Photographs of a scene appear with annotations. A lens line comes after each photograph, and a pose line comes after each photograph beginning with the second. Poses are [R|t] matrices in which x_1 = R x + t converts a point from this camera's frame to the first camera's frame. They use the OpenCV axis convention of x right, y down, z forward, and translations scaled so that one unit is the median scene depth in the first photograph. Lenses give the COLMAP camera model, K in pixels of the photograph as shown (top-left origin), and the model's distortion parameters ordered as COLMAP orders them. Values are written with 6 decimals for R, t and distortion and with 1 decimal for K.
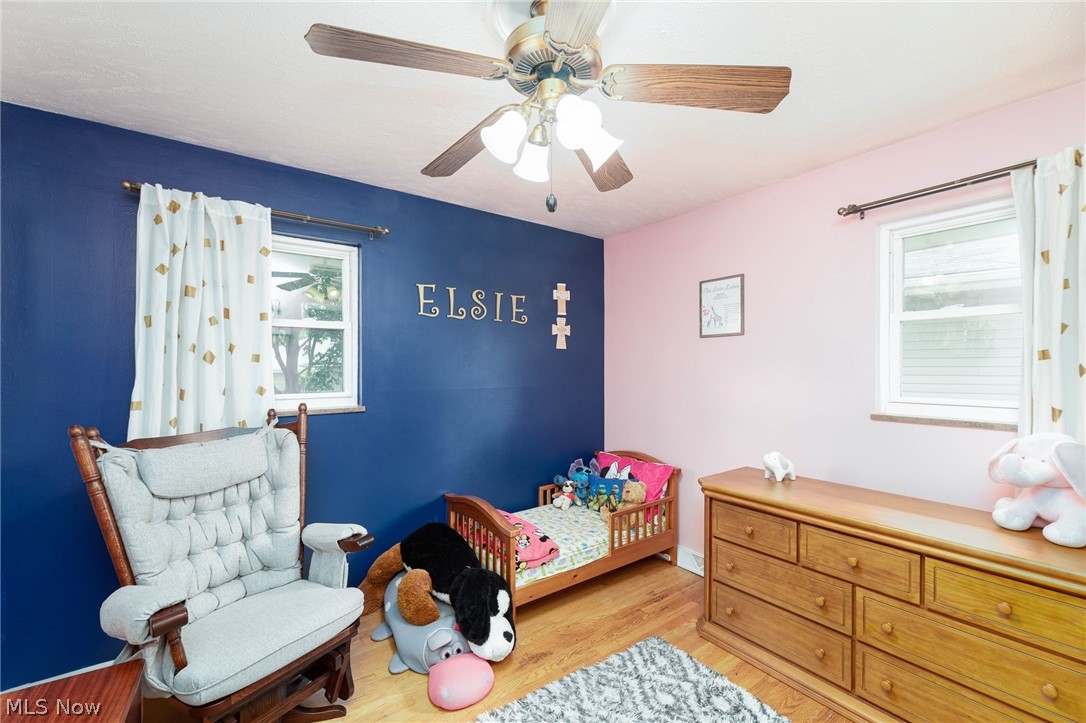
lens RADIAL K [[438.6, 0, 573.2], [0, 438.6, 365.2], [0, 0, 1]] dist [0.001437, -0.000567]
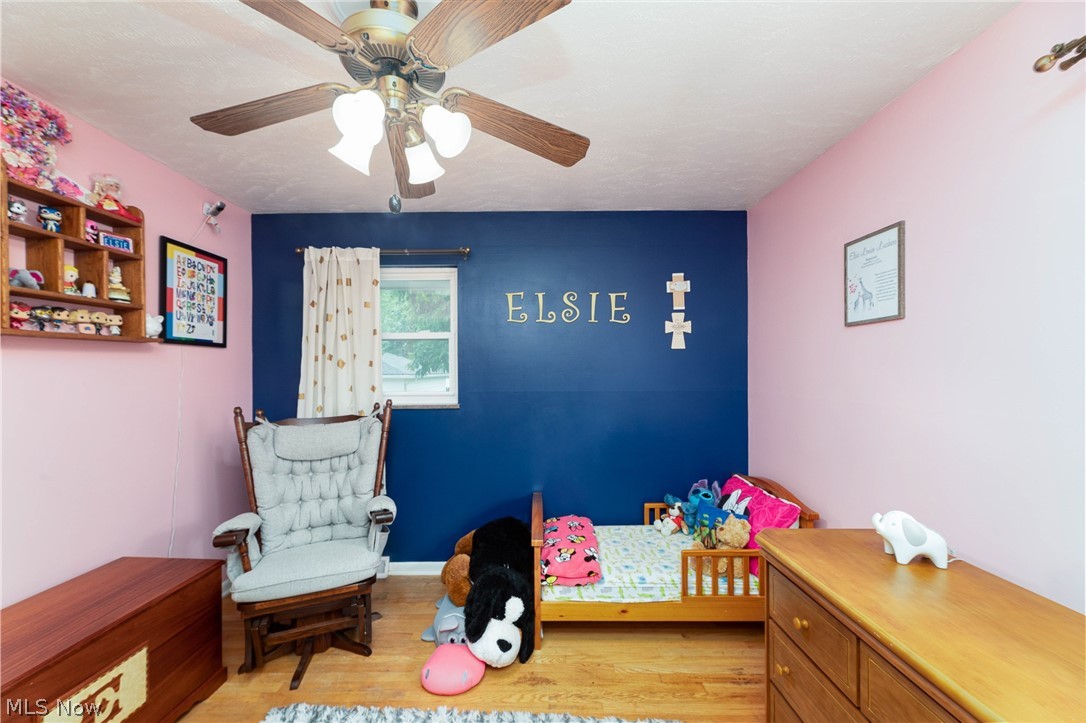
lens RADIAL K [[438.6, 0, 545.0], [0, 438.6, 366.0], [0, 0, 1]] dist [0.001437, -0.000567]
pose [[0.795552, -0.006650, -0.605849, 0.395470], [0.004644, 0.999977, -0.004879, -0.000045], [0.605867, 0.001068, 0.795565, 0.209280]]
